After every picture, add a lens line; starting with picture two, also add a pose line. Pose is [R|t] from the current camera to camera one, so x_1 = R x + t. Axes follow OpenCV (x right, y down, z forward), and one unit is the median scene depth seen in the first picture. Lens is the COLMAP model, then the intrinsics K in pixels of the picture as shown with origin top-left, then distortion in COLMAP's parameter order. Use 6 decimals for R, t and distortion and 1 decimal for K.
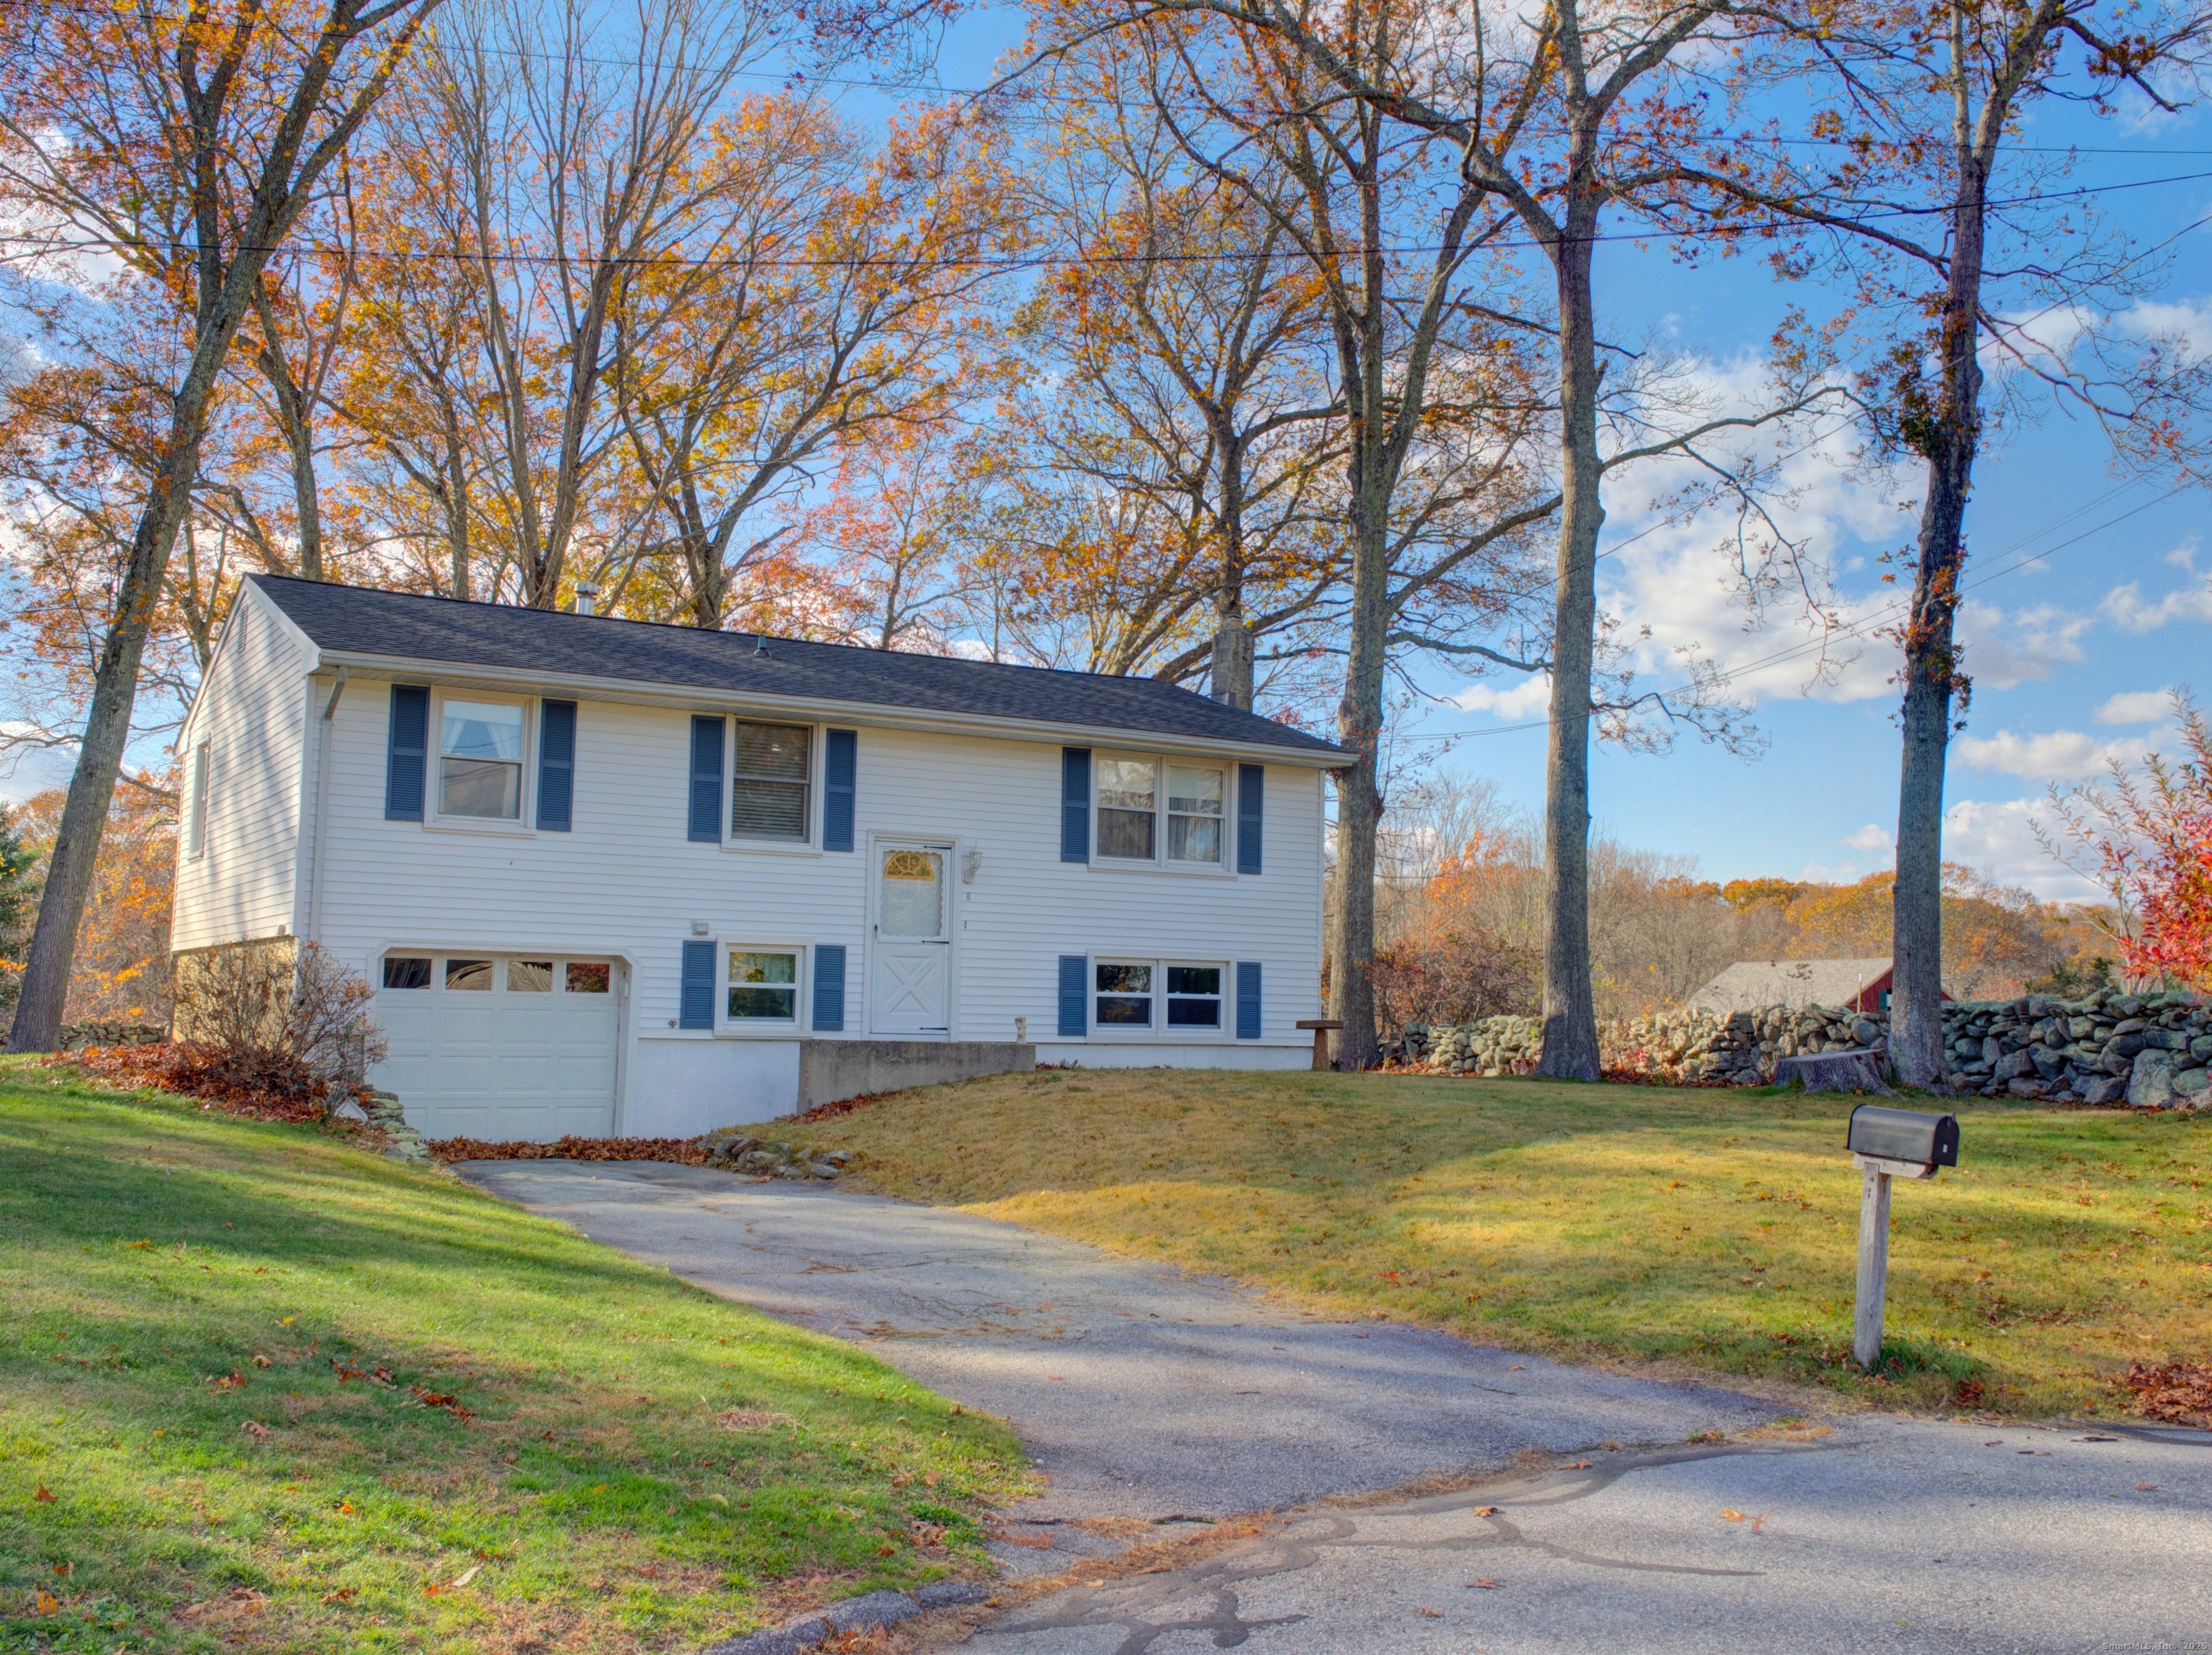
lens RADIAL K [[2199.2, 0, 1106.0], [0, 2199.2, 827.5], [0, 0, 1]] dist [0.027197, 0.001915]
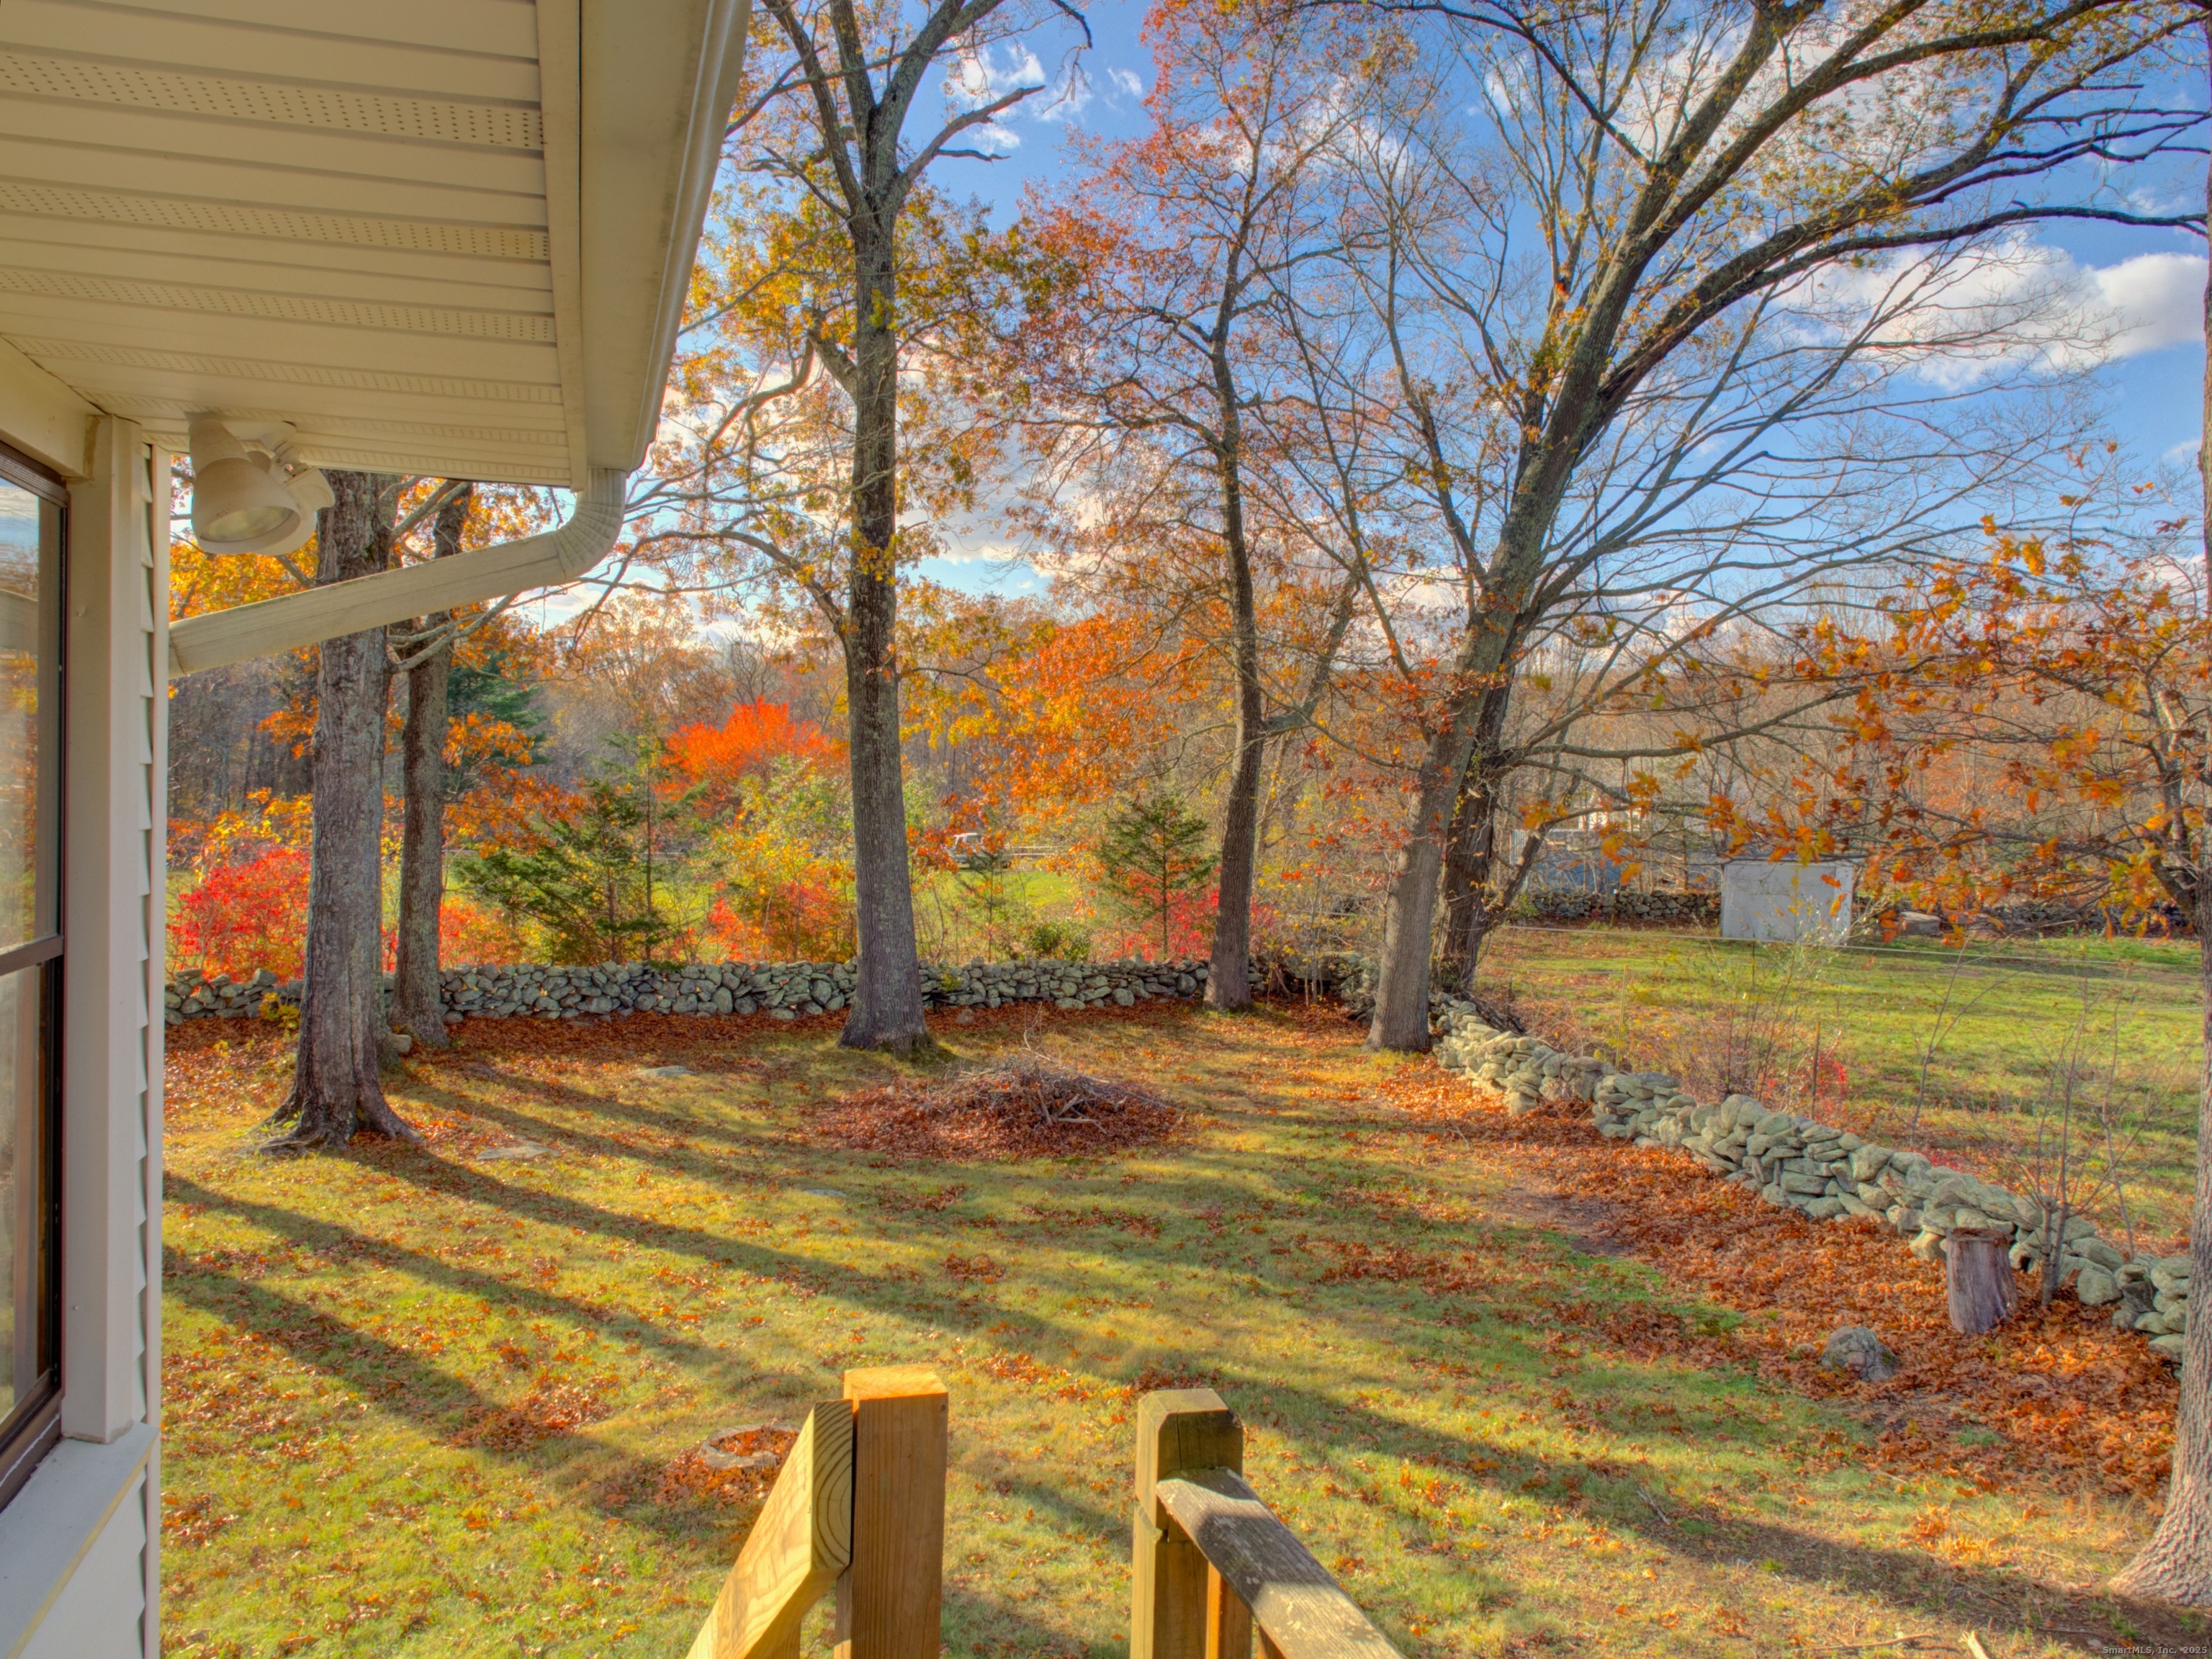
lens RADIAL K [[1691.9, 0, 1106.0], [0, 1691.9, 829.5], [0, 0, 1]] dist [-0.000414, 0.000022]
pose [[0.972335, 0.009601, -0.233395, -0.014798], [0.017945, 0.993132, 0.115614, 0.007476], [0.232902, -0.116604, 0.965484, 0.484211]]
